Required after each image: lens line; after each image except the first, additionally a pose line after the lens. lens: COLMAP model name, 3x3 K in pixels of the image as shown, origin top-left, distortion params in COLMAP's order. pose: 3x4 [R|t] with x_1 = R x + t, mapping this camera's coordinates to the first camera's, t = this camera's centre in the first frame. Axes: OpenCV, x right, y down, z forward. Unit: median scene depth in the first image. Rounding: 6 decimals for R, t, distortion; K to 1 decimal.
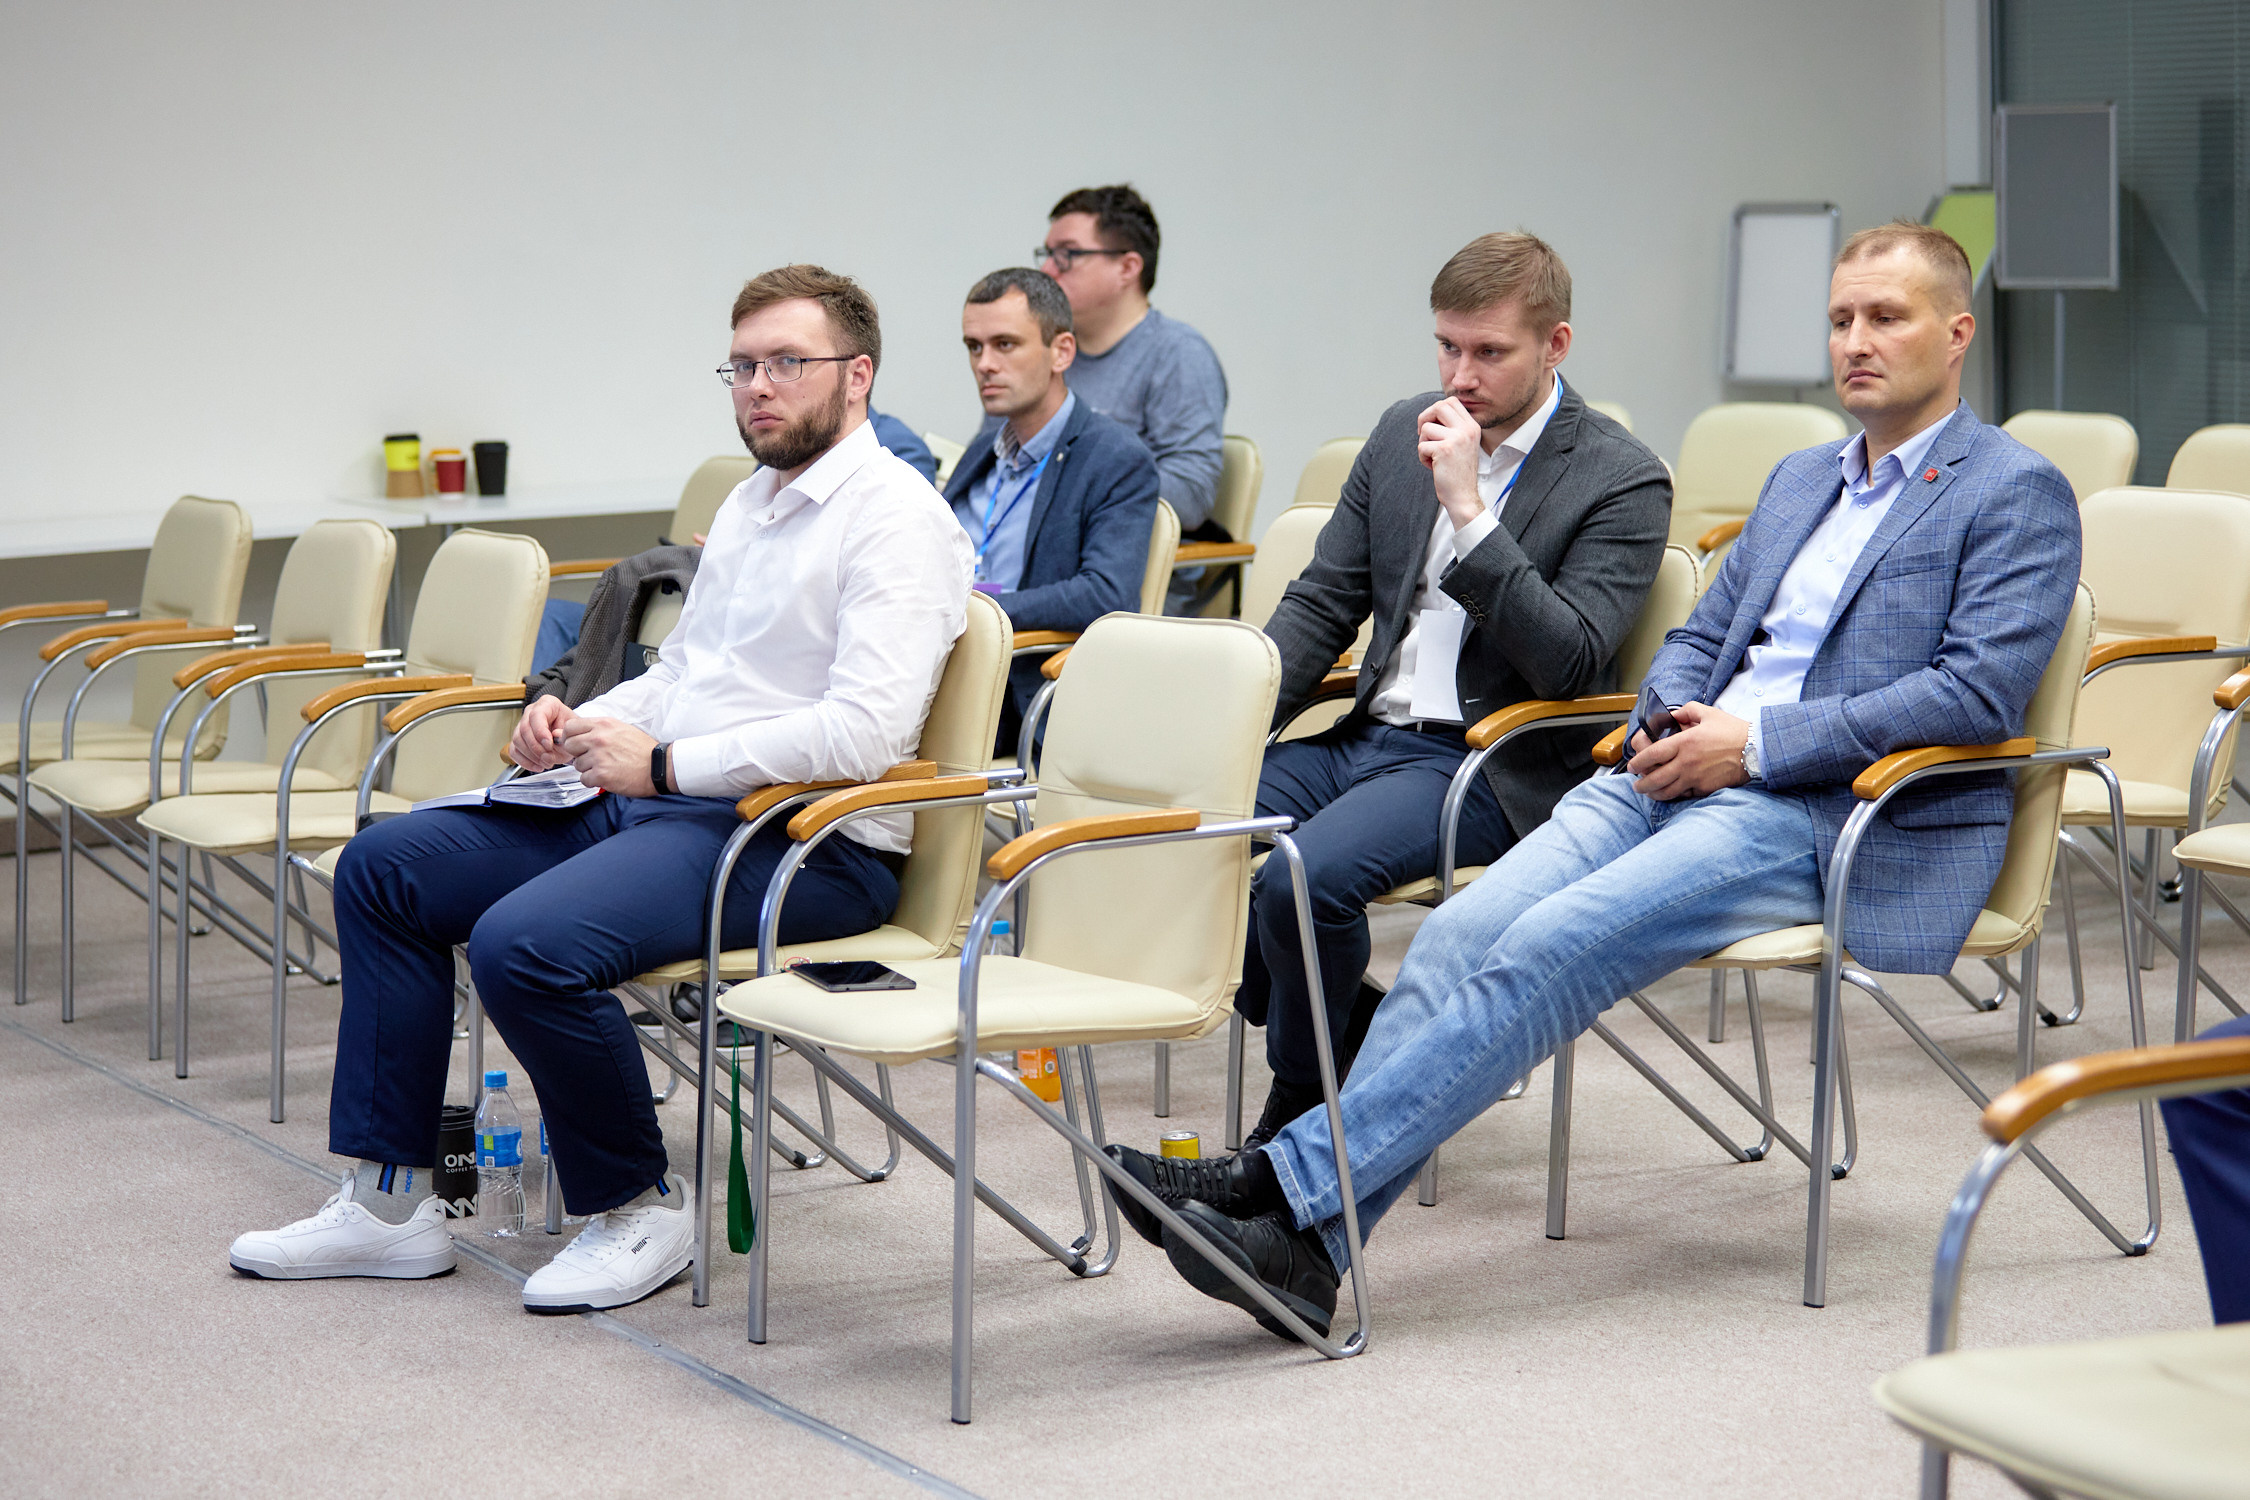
lens RADIAL K [[4755.9, 0, 1125.0], [0, 4755.9, 750.0], [0, 0, 1]] dist [0.024741, -0.452888]
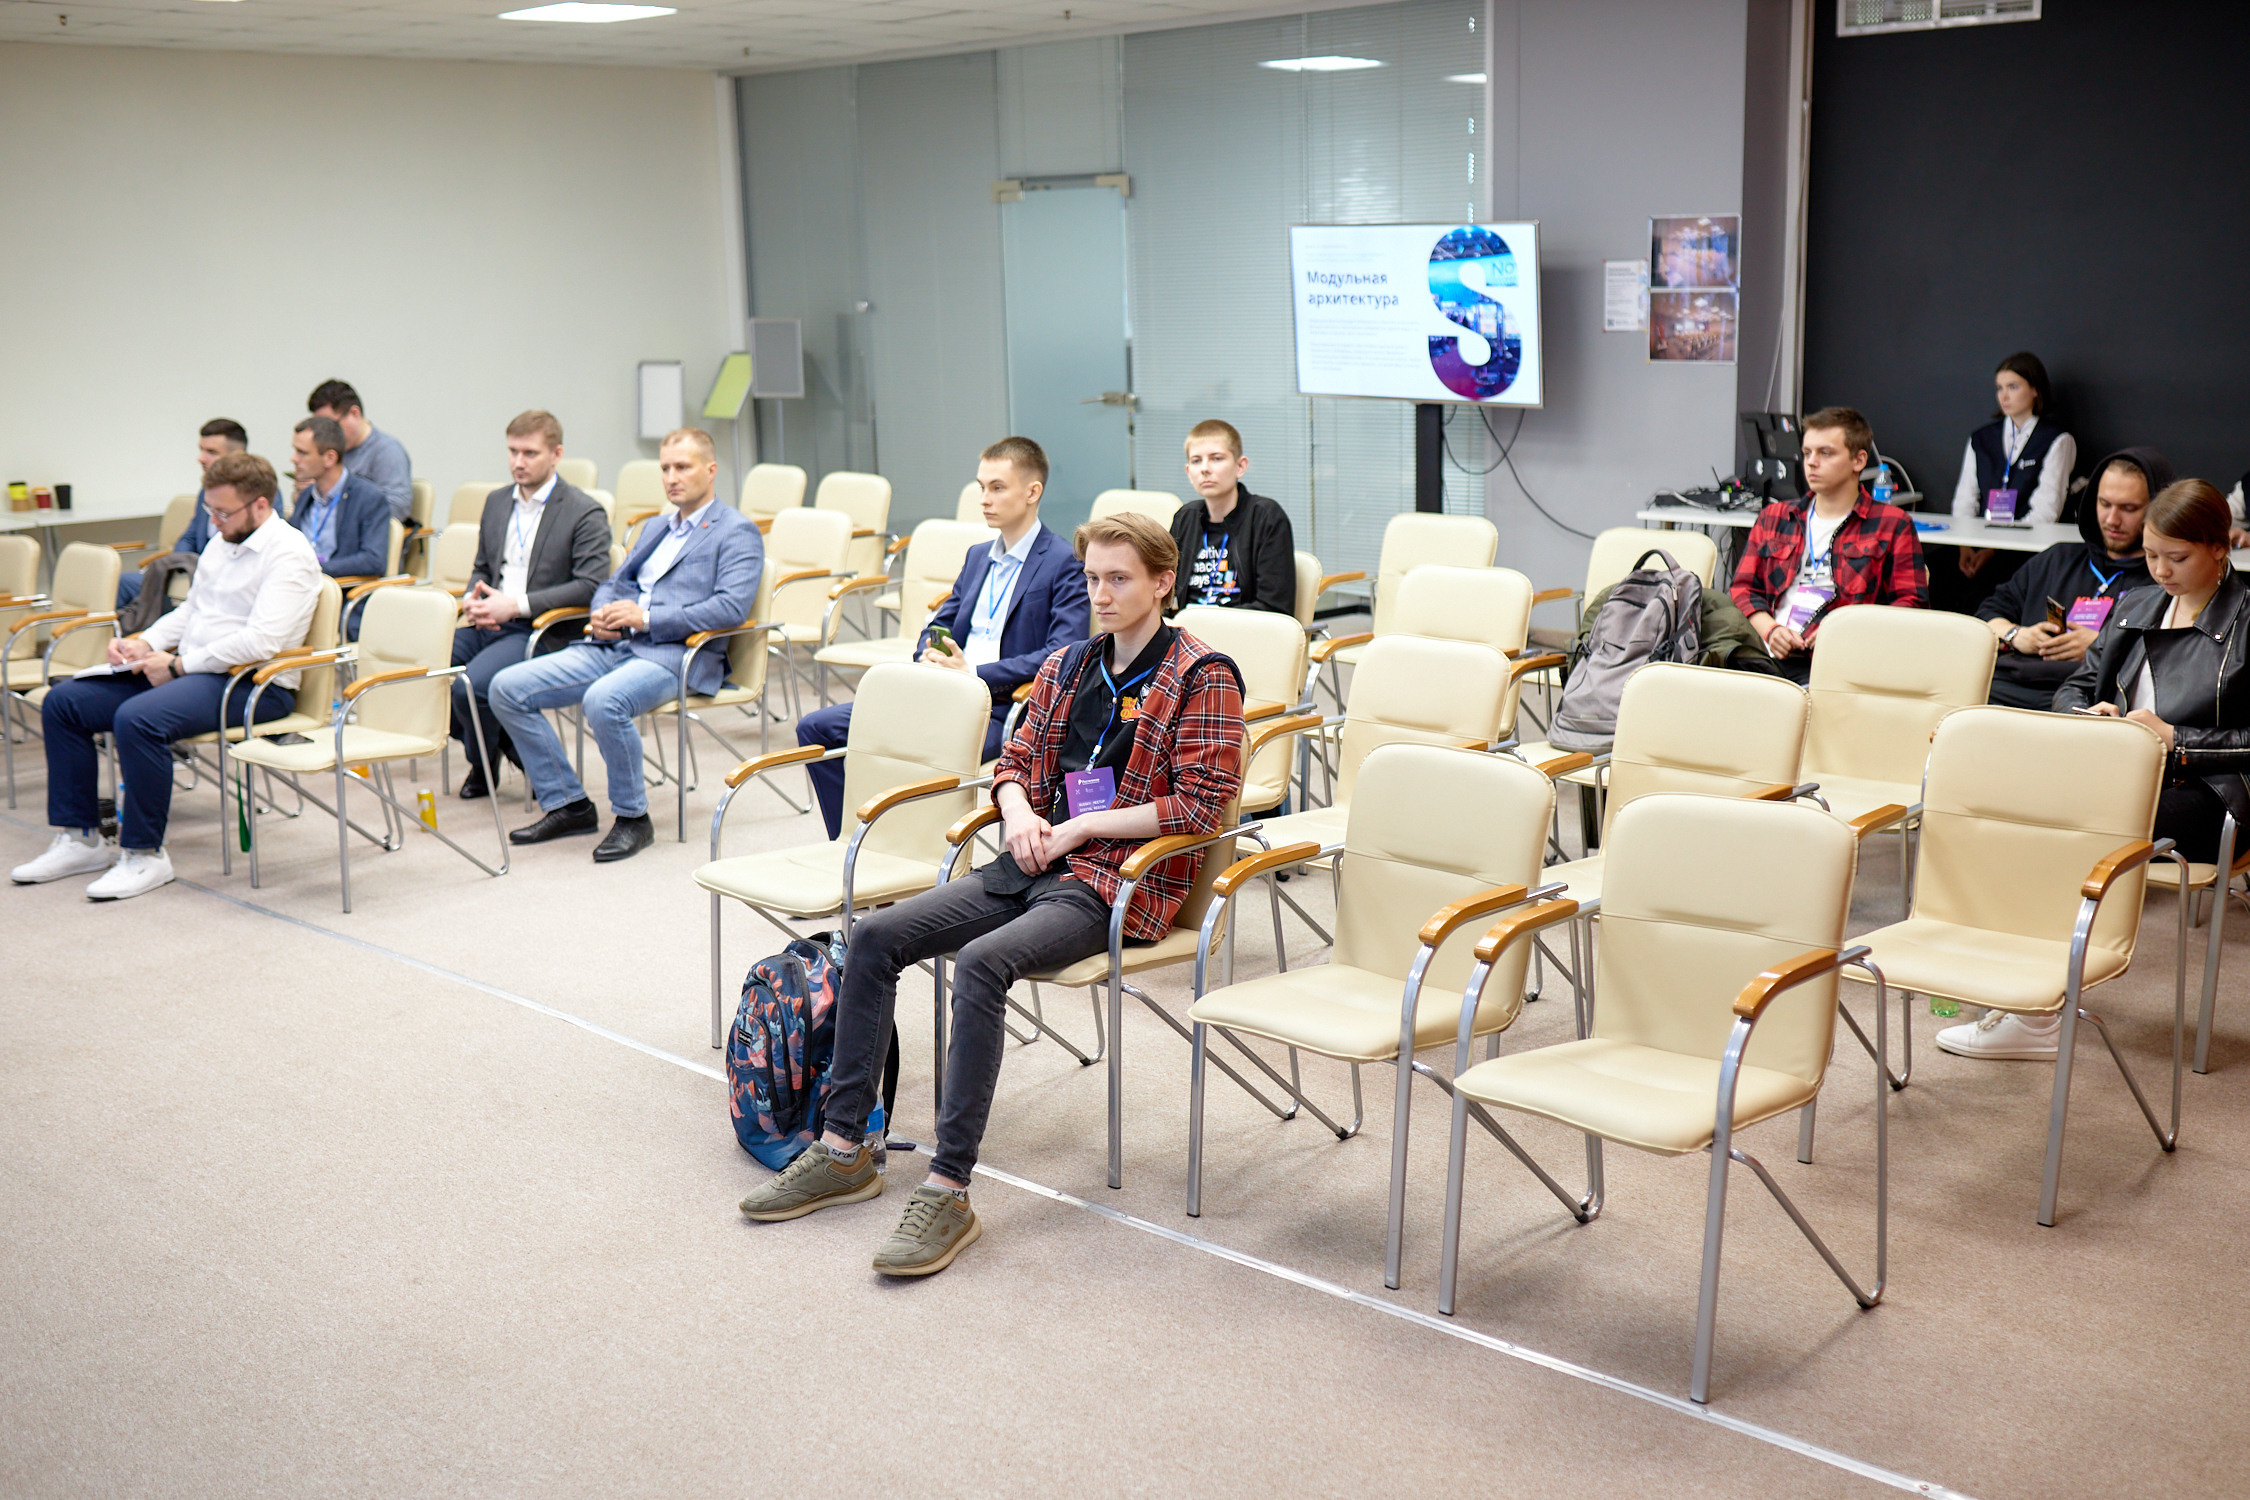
lens RADIAL K [[2175.8, 0, 1090.3], [0, 2175.8, 839.1], [0, 0, 1]] dist [-0.071650, 0.110459]
pose [[0.947788, -0.071117, 0.310872, -0.012517], [0.033293, 0.991556, 0.125331, -0.025316], [-0.317160, -0.108437, 0.942152, -0.182309]]
